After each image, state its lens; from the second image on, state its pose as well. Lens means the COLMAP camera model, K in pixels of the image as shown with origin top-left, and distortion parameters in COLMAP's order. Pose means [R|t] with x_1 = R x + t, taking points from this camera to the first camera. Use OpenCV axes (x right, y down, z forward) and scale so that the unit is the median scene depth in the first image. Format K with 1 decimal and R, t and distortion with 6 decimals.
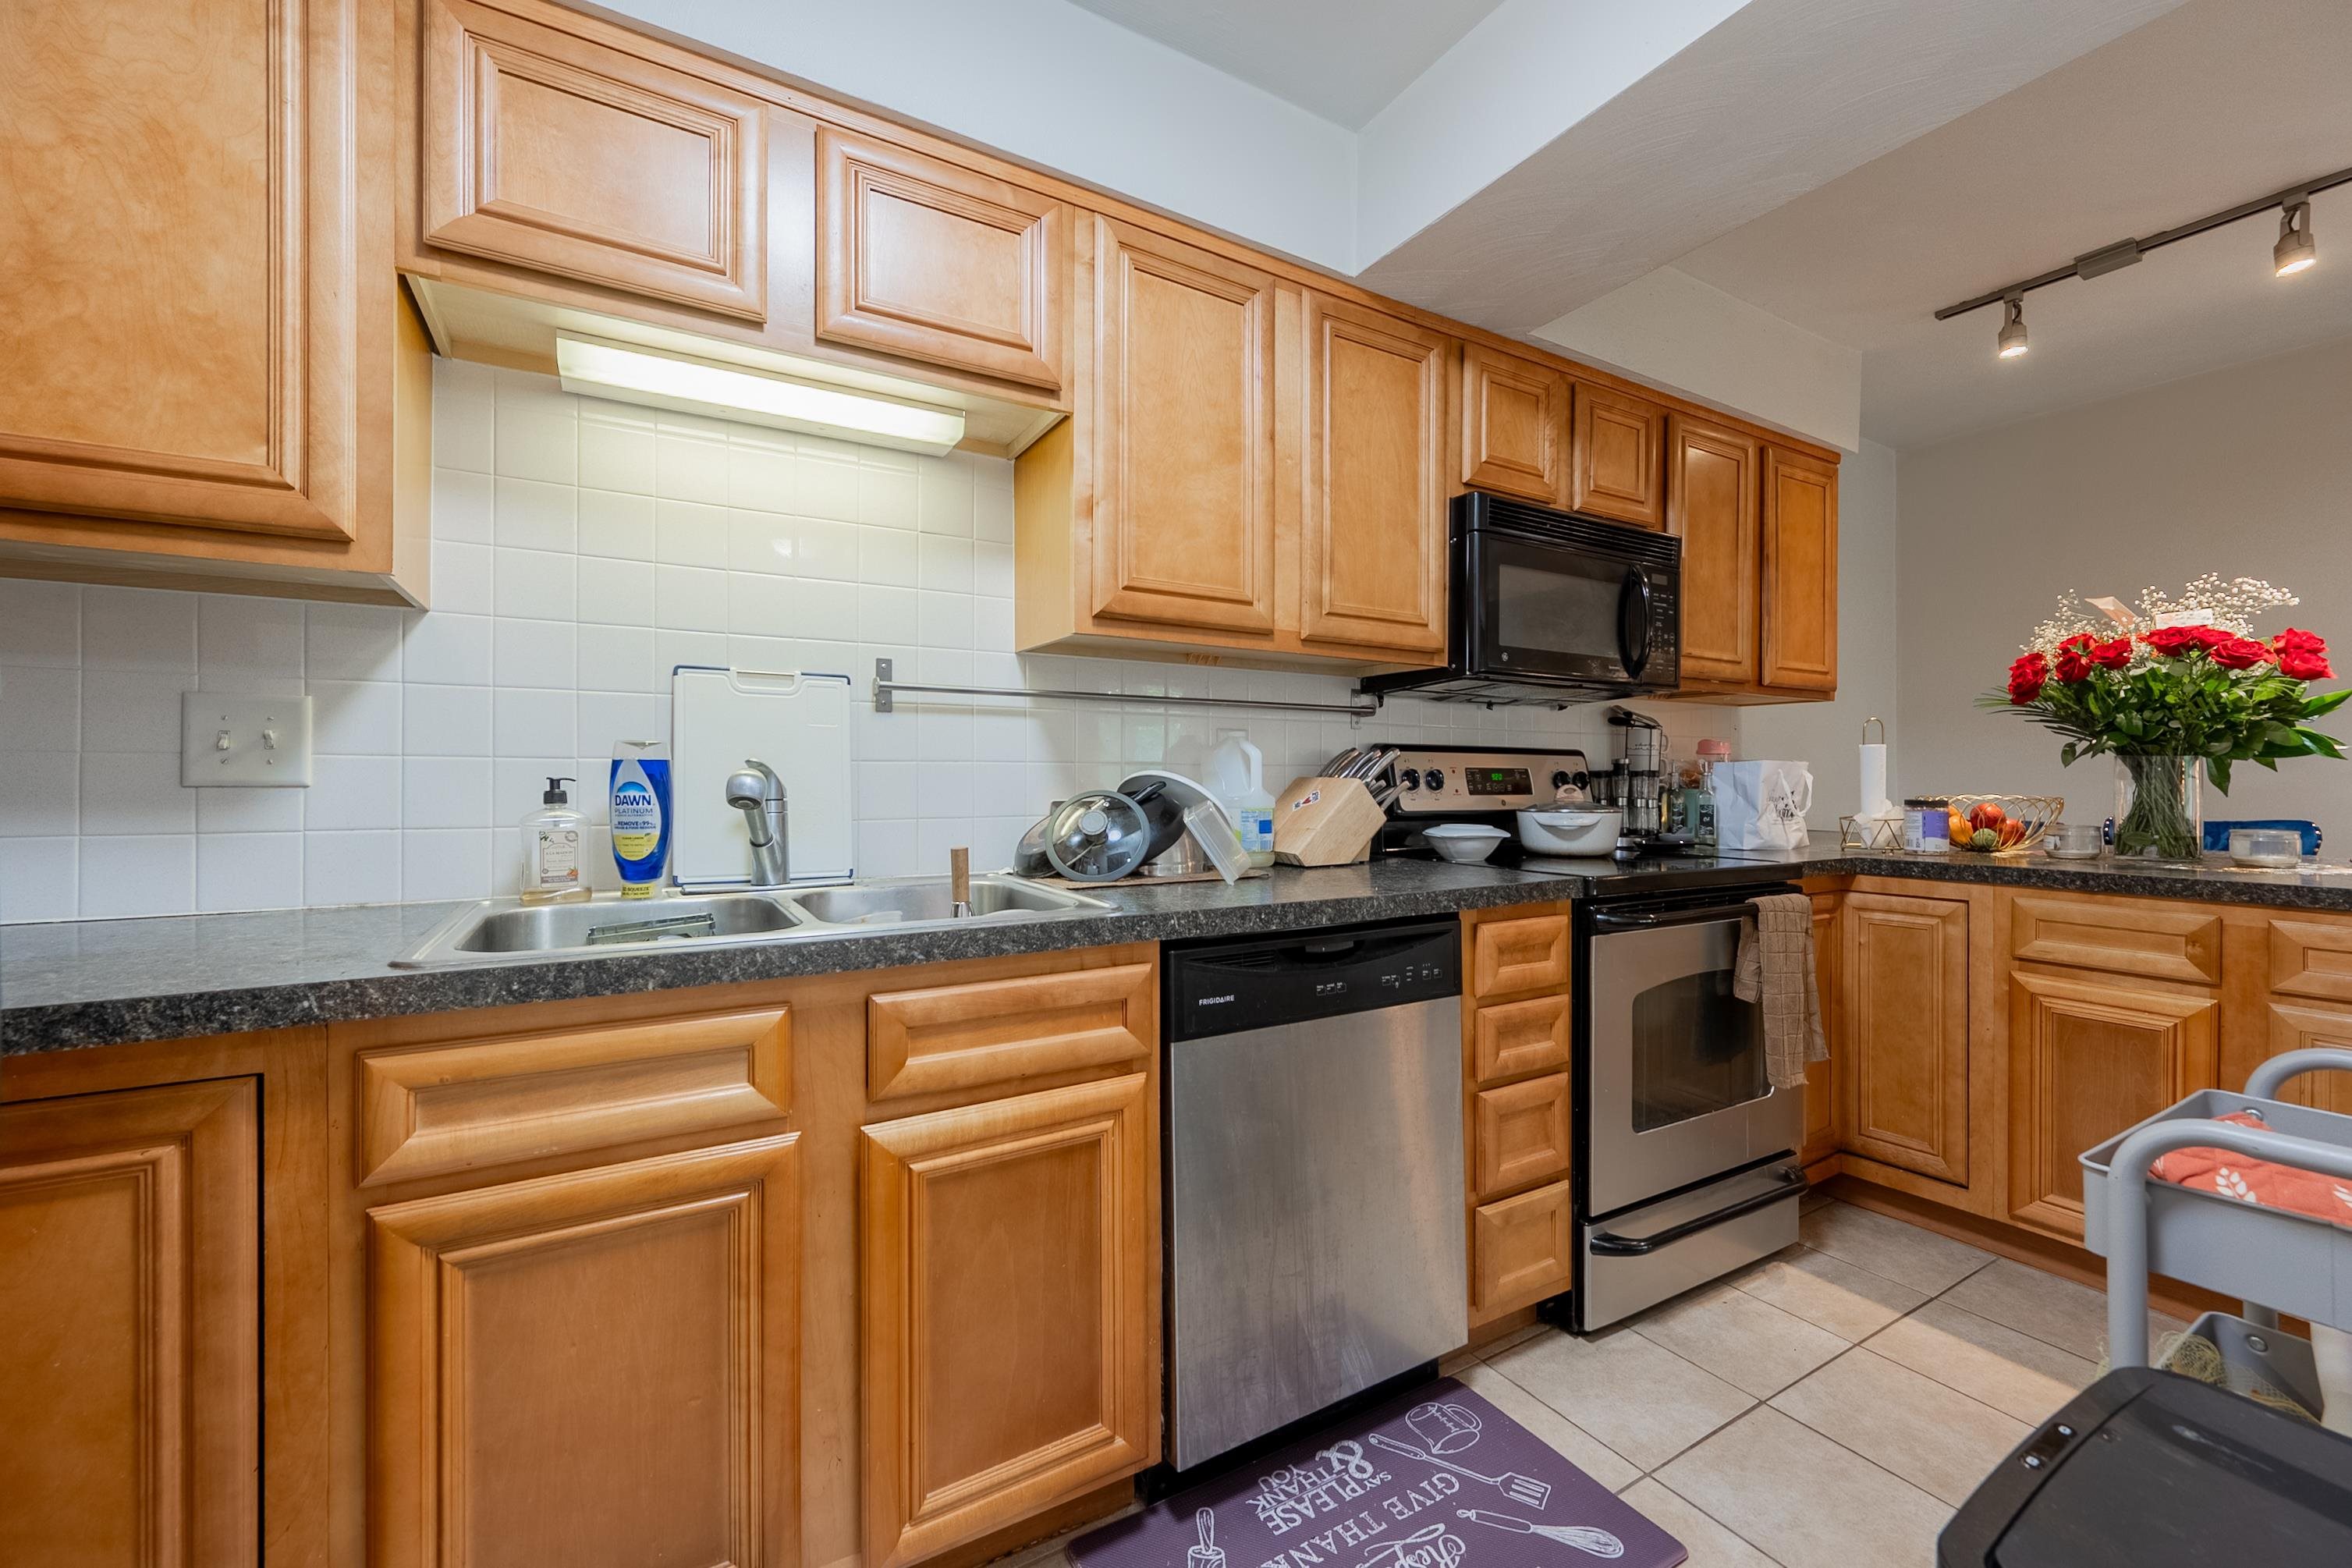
lens RADIAL K [[942.6, 0, 1197.1], [0, 942.6, 778.8], [0, 0, 1]] dist [0.001642, 0.000400]
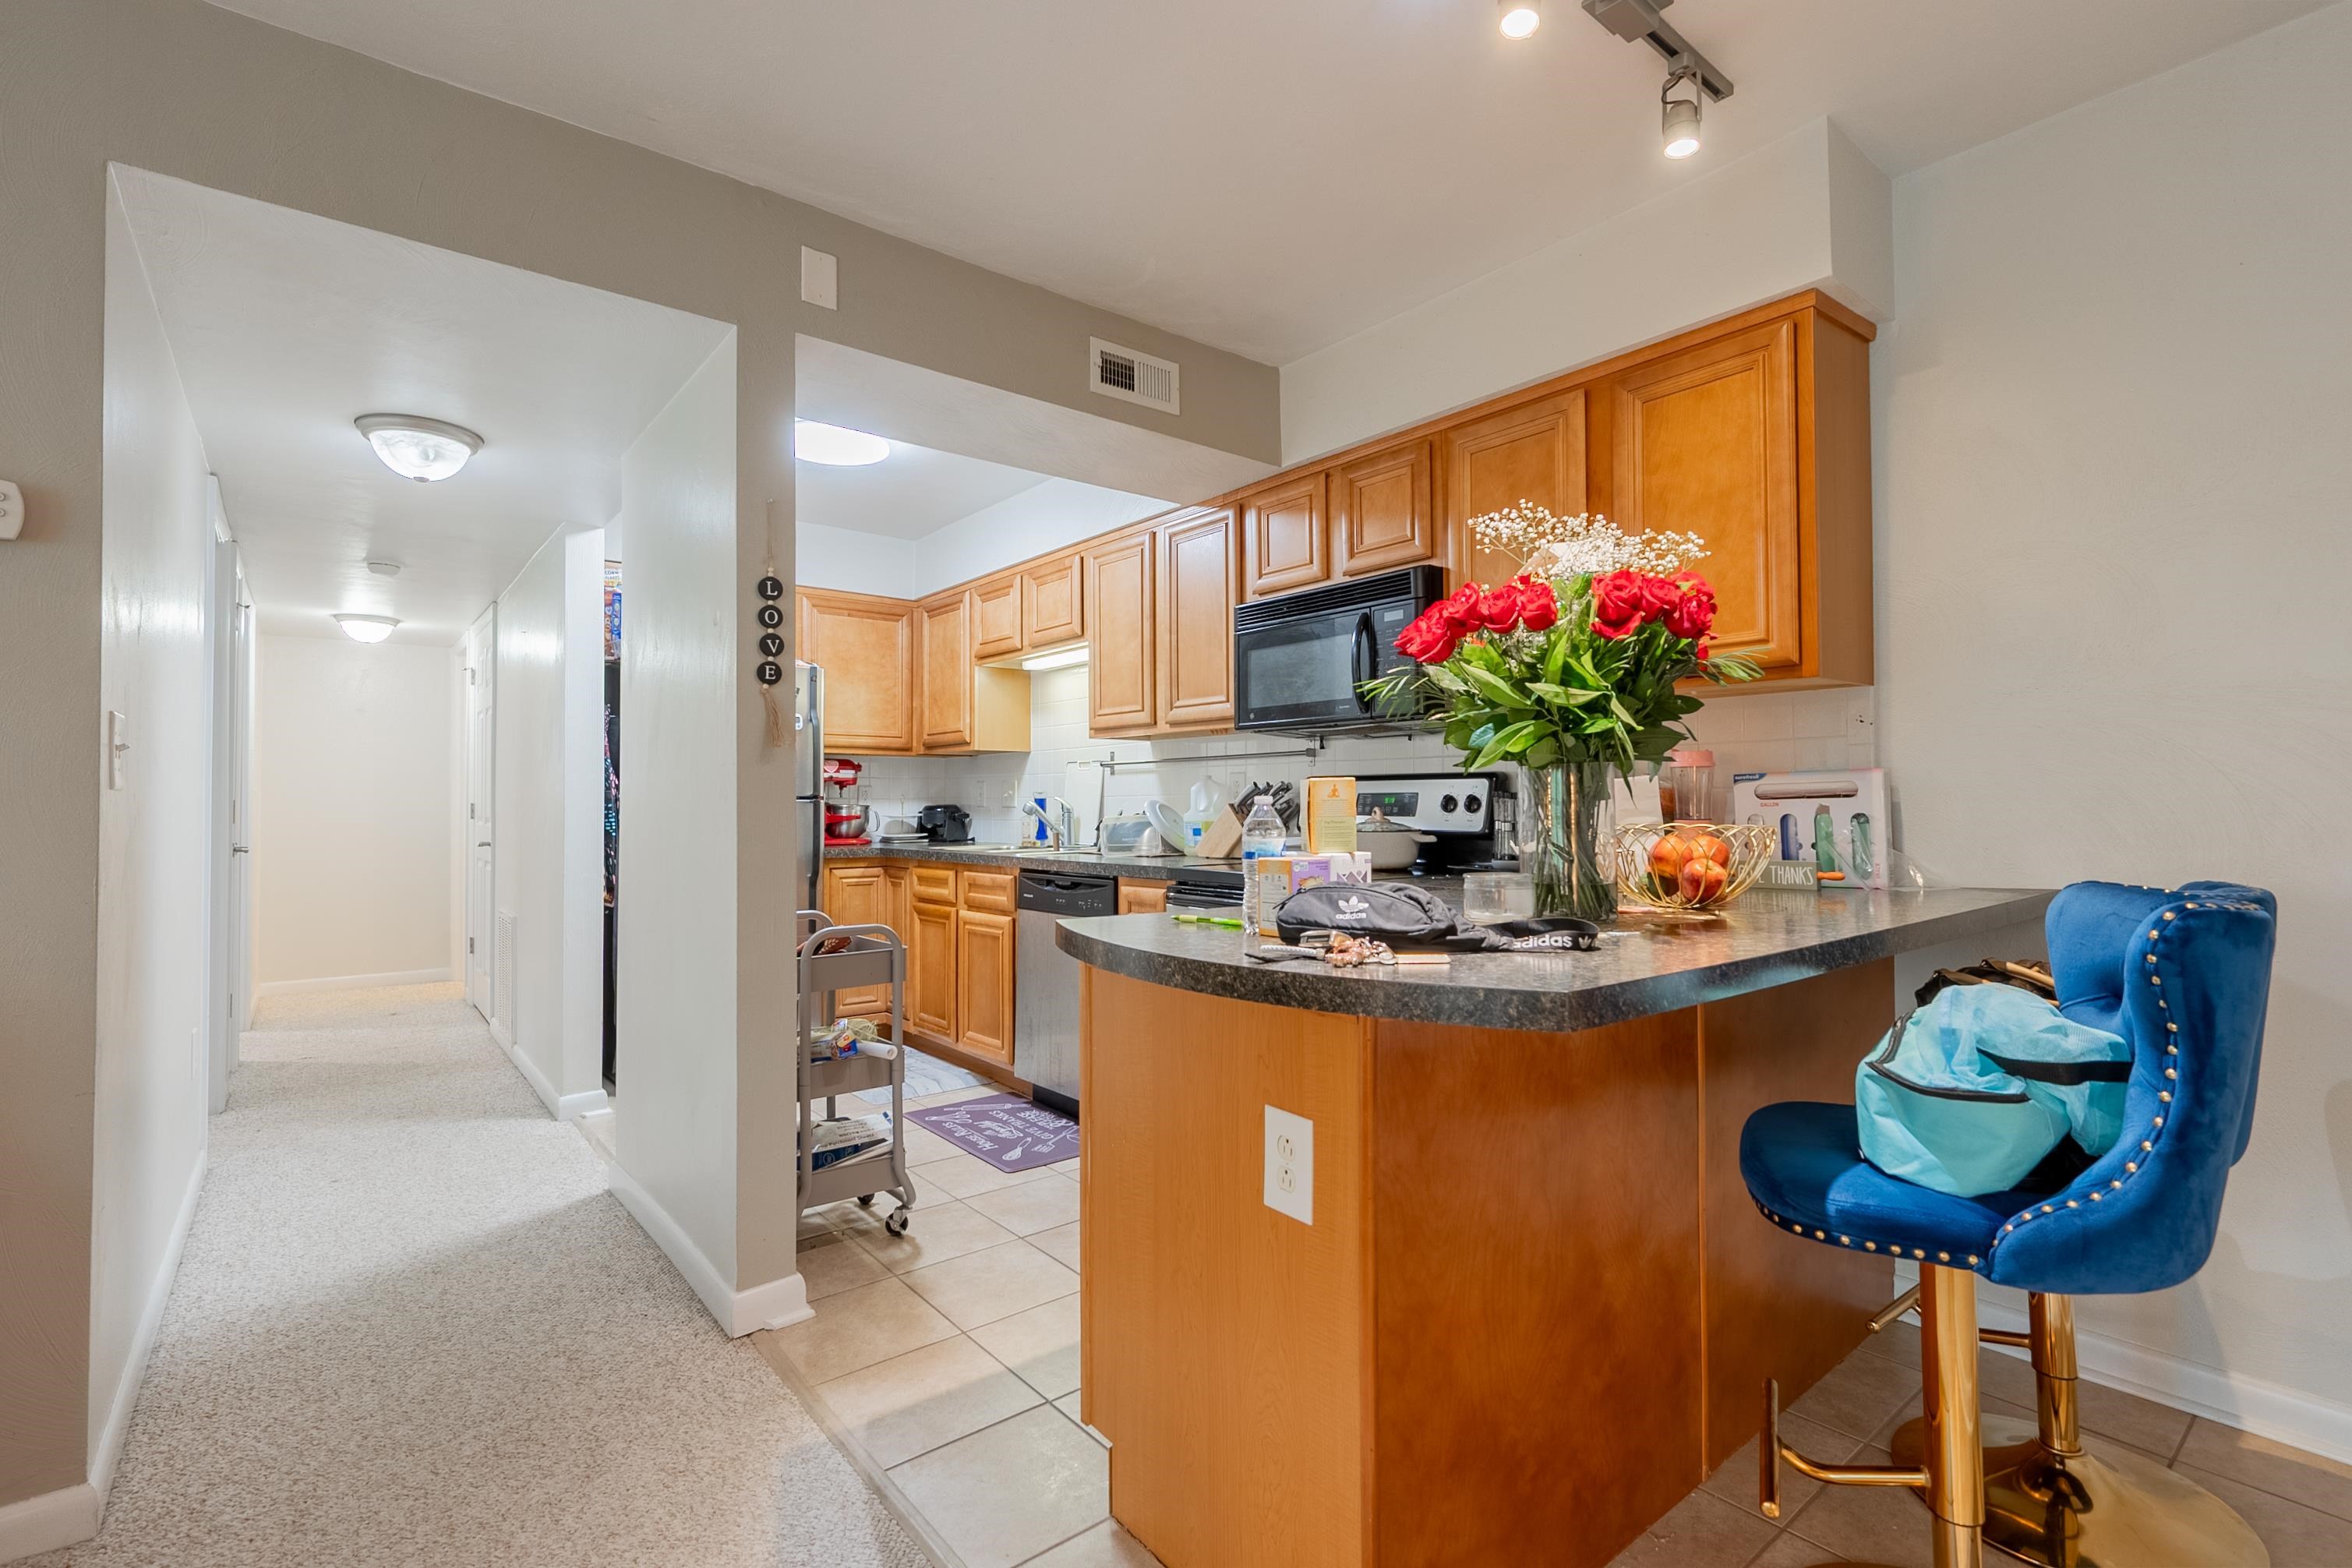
lens RADIAL K [[1072.4, 0, 1184.3], [0, 1072.4, 788.2], [0, 0, 1]] dist [0.002450, 0.000466]
pose [[0.140559, -0.015622, -0.989949, 2.802158], [0.003290, 0.999877, -0.015311, 0.001892], [0.990067, -0.001105, 0.140593, 1.001411]]
